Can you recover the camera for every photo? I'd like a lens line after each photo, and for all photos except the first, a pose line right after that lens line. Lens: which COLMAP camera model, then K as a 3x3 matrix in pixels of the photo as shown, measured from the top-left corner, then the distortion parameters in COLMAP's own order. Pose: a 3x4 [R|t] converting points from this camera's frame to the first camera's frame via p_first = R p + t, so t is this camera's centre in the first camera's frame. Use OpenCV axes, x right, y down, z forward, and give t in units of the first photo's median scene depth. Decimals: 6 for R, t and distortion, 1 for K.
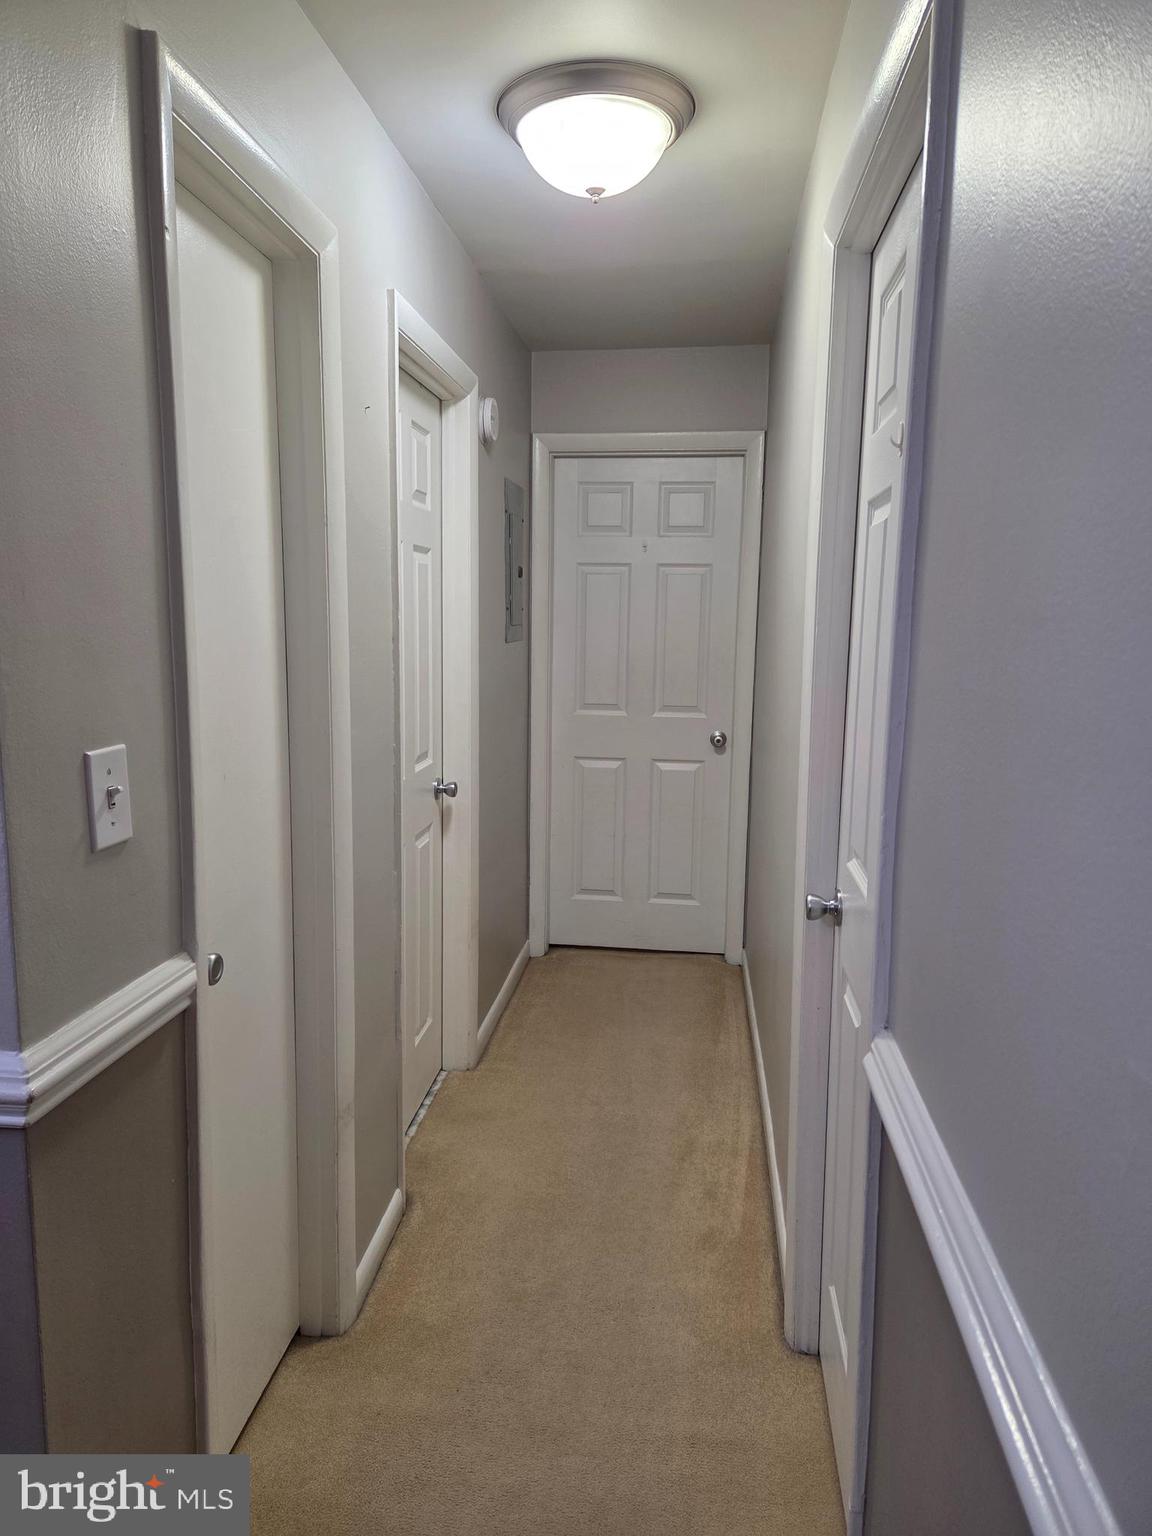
lens RADIAL K [[1027.5, 0, 572.6], [0, 1027.5, 768.1], [0, 0, 1]] dist [0.046038, -0.025168]
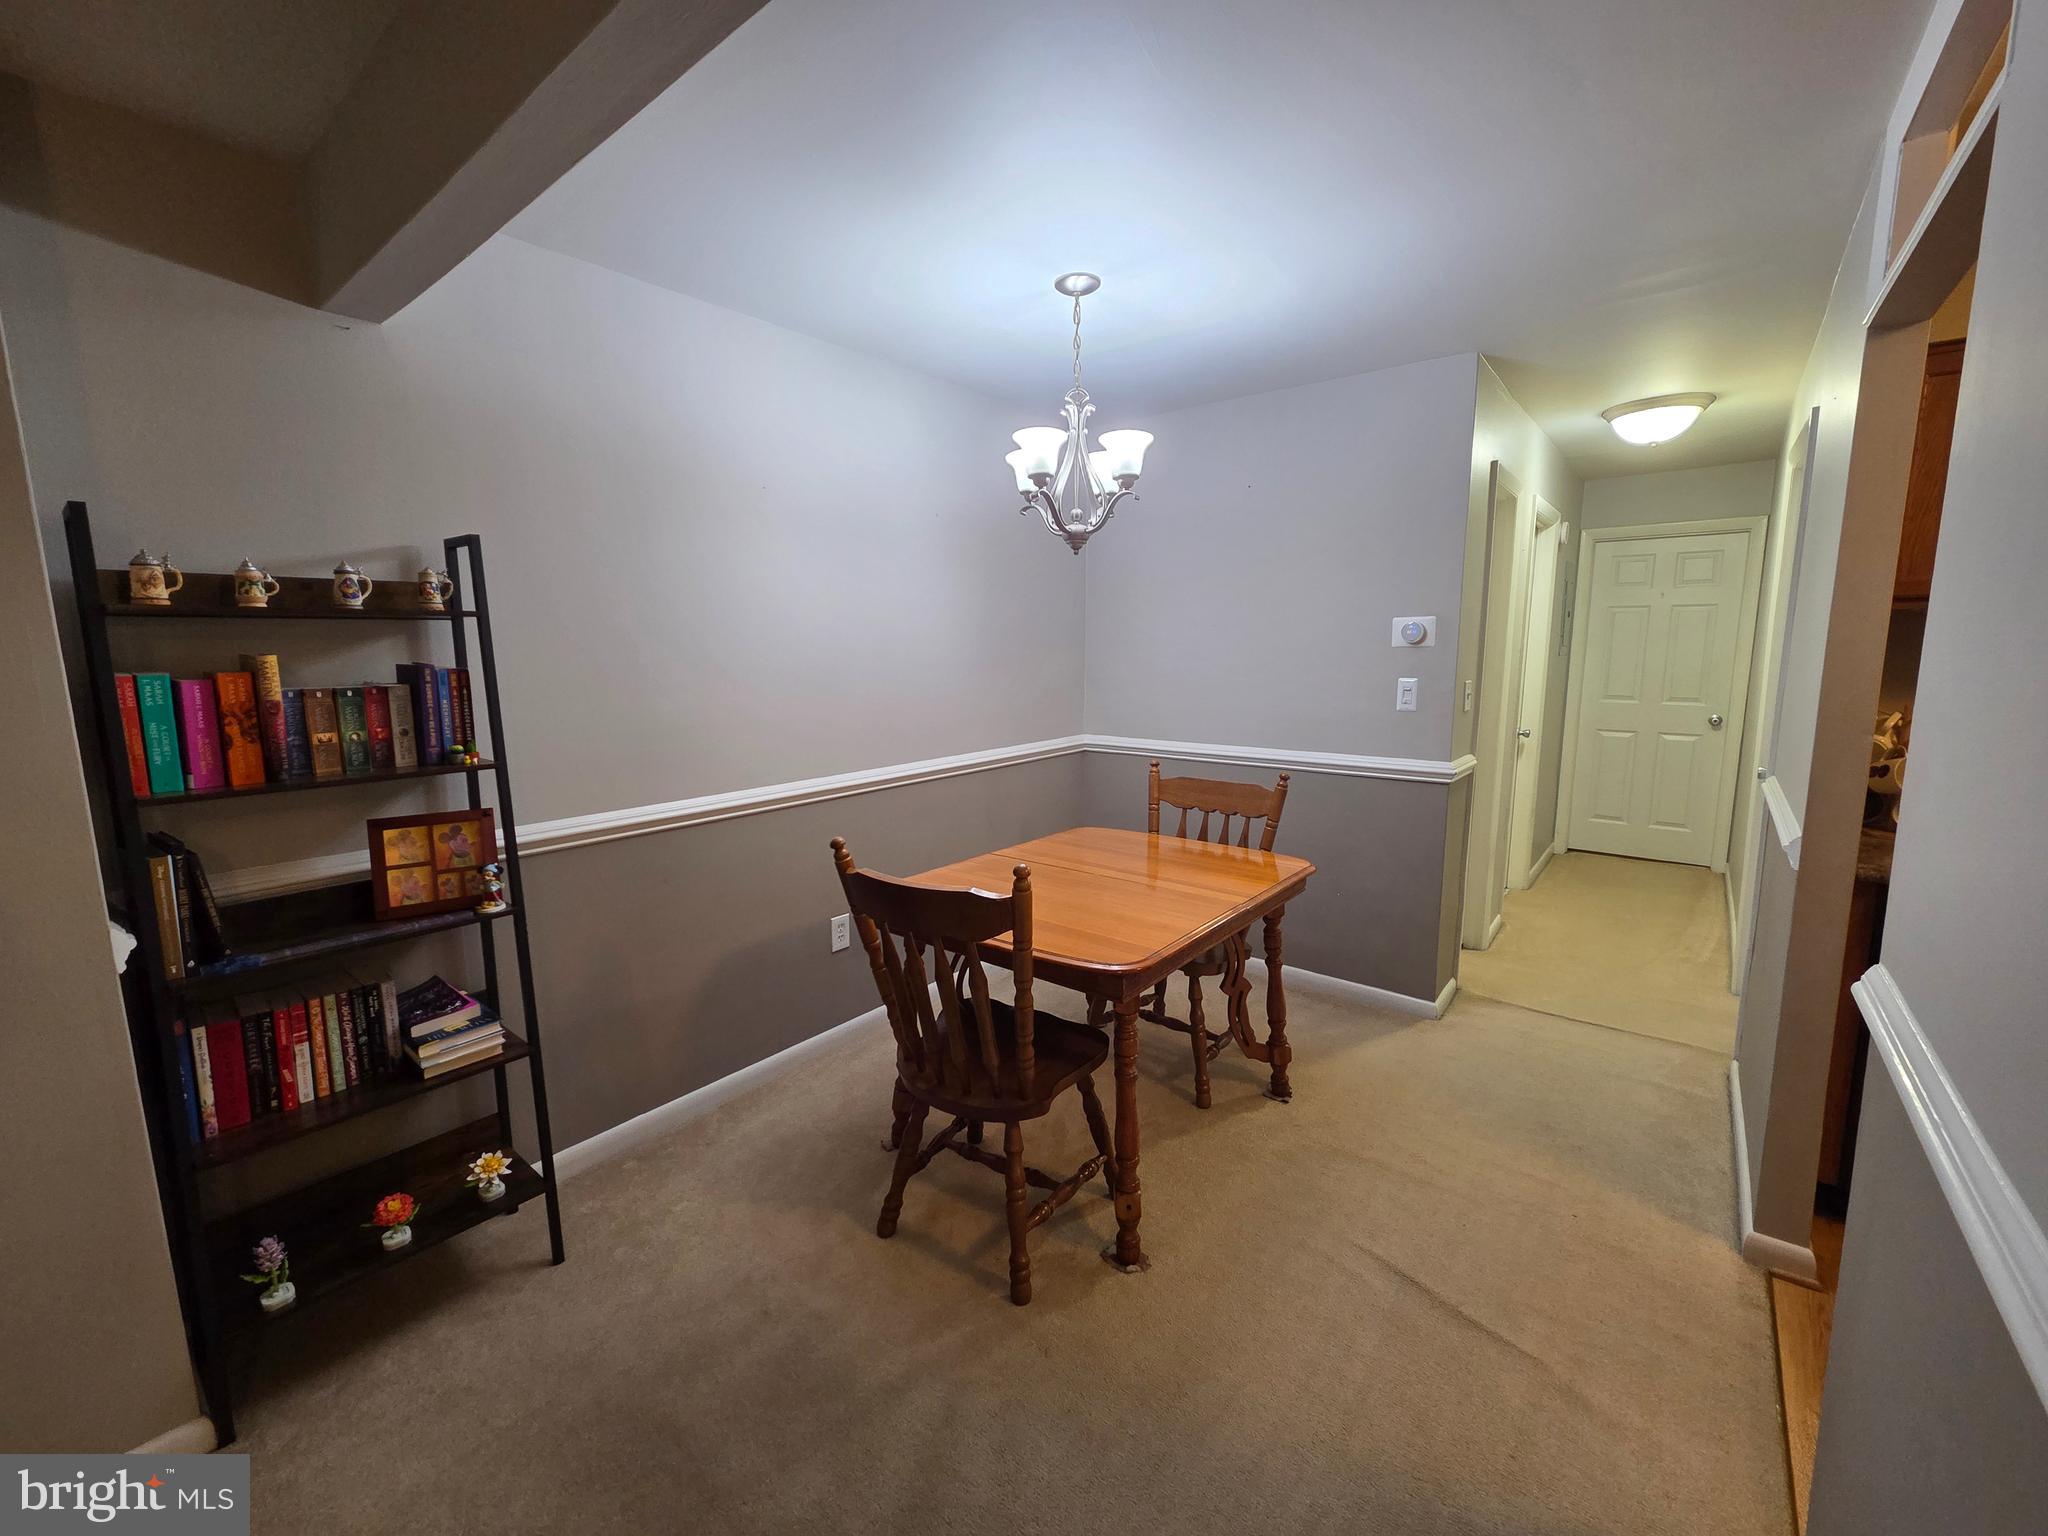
lens RADIAL K [[841.7, 0, 1013.3], [0, 841.7, 763.7], [0, 0, 1]] dist [0.003802, -0.000236]
pose [[0.845776, 0.058198, -0.530355, -0.073796], [-0.063367, 0.997954, 0.008458, 0.097848], [0.529763, 0.026454, 0.847733, -0.636474]]
